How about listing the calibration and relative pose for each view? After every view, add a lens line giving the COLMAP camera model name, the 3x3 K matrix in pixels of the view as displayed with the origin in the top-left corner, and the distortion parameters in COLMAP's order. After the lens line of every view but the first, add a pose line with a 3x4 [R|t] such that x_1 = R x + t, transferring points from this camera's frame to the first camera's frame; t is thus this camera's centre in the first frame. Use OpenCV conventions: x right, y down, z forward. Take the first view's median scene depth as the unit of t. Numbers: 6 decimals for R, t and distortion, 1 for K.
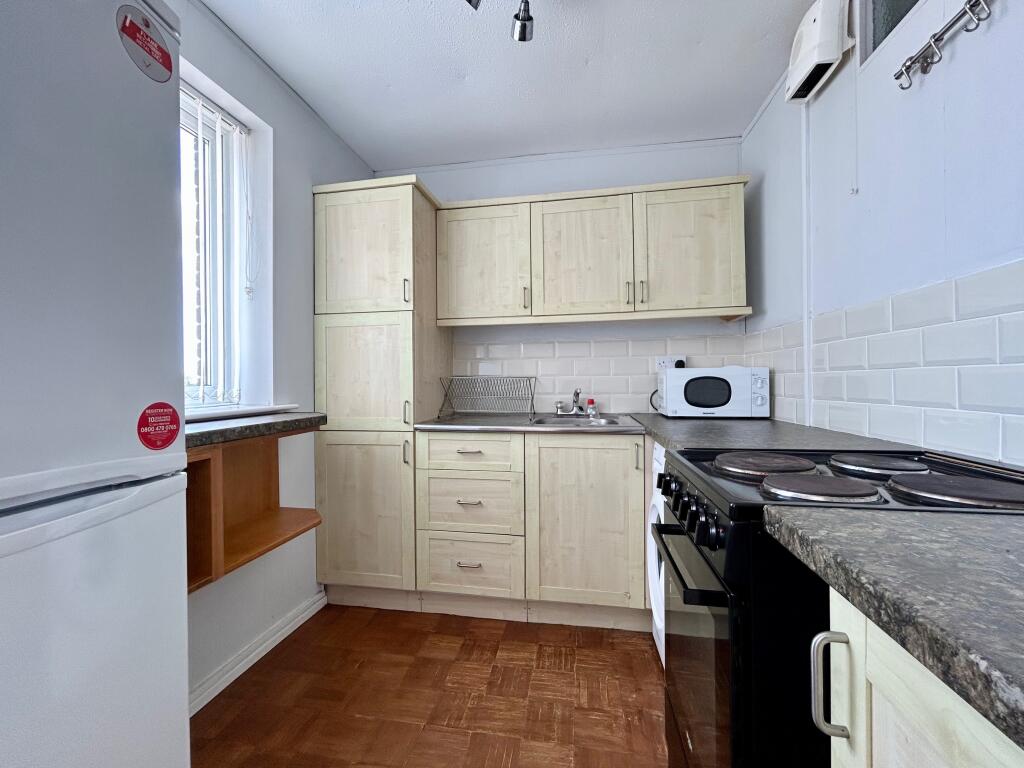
lens RADIAL K [[418.1, 0, 507.5], [0, 418.1, 381.7], [0, 0, 1]] dist [0.000505, 0.000082]
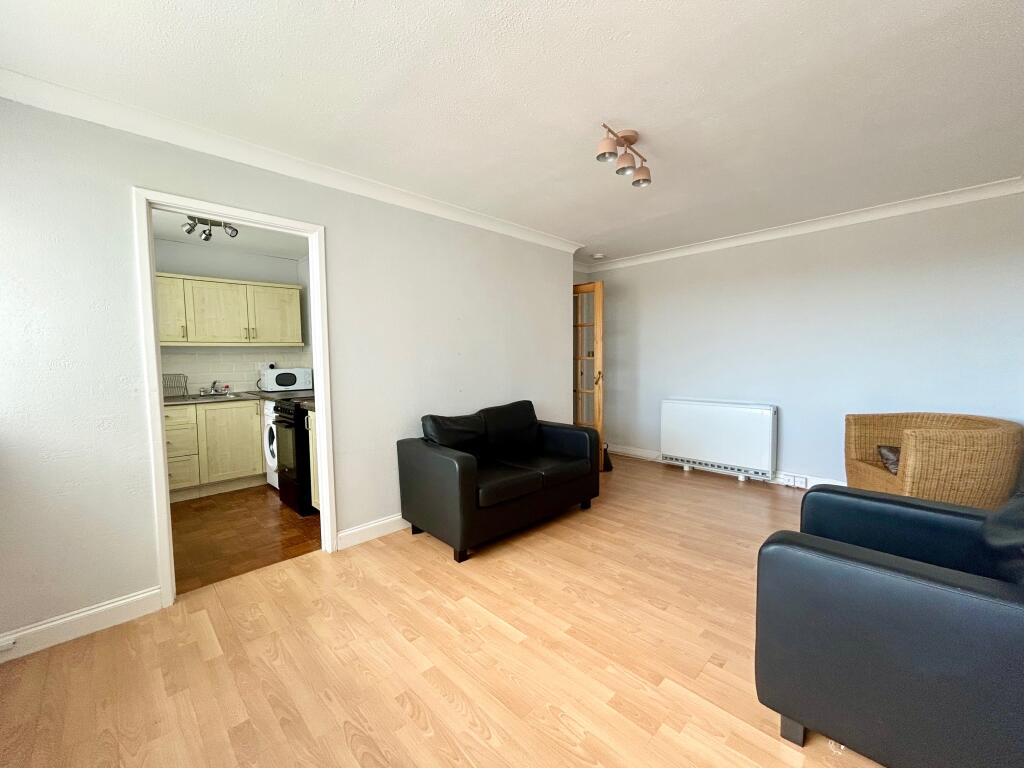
lens RADIAL K [[418.1, 0, 507.5], [0, 418.1, 381.7], [0, 0, 1]] dist [0.000505, 0.000082]
pose [[0.584294, -0.045988, 0.810238, -0.649192], [0.006414, 0.998624, 0.052056, -0.073055], [-0.811517, -0.025220, 0.583784, -1.280362]]
